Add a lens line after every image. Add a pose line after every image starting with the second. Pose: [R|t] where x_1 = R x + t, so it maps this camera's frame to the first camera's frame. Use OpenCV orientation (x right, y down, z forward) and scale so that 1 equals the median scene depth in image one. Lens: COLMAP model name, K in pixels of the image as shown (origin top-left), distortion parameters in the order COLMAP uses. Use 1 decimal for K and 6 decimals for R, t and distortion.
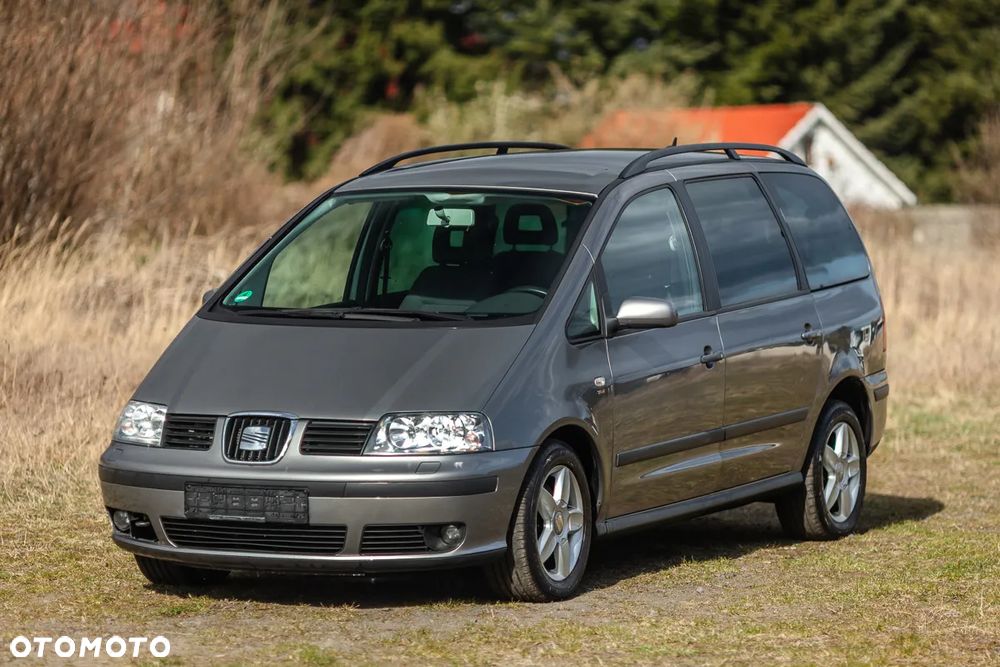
lens RADIAL K [[4535.7, 0, 500.2], [0, 4535.7, 332.9], [0, 0, 1]] dist [-0.300715, 5.262810]
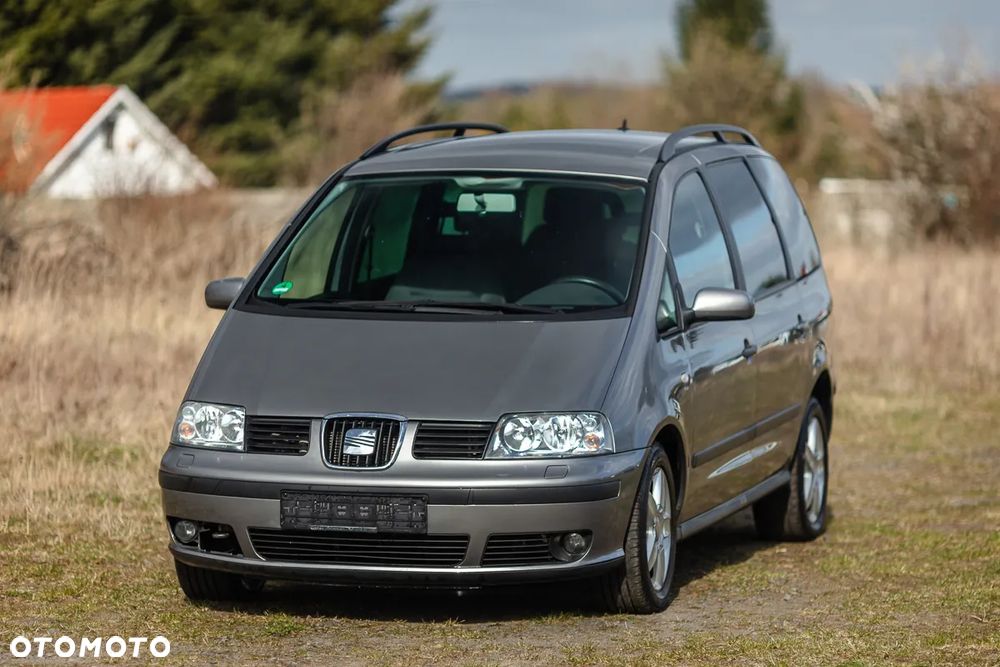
lens RADIAL K [[4535.7, 0, 500.2], [0, 4535.7, 332.9], [0, 0, 1]] dist [-0.300715, 5.262810]
pose [[0.981013, -0.003698, 0.193906, -0.202756], [0.003019, 0.999988, 0.003799, -0.002361], [-0.193918, -0.003141, 0.981013, 0.085904]]
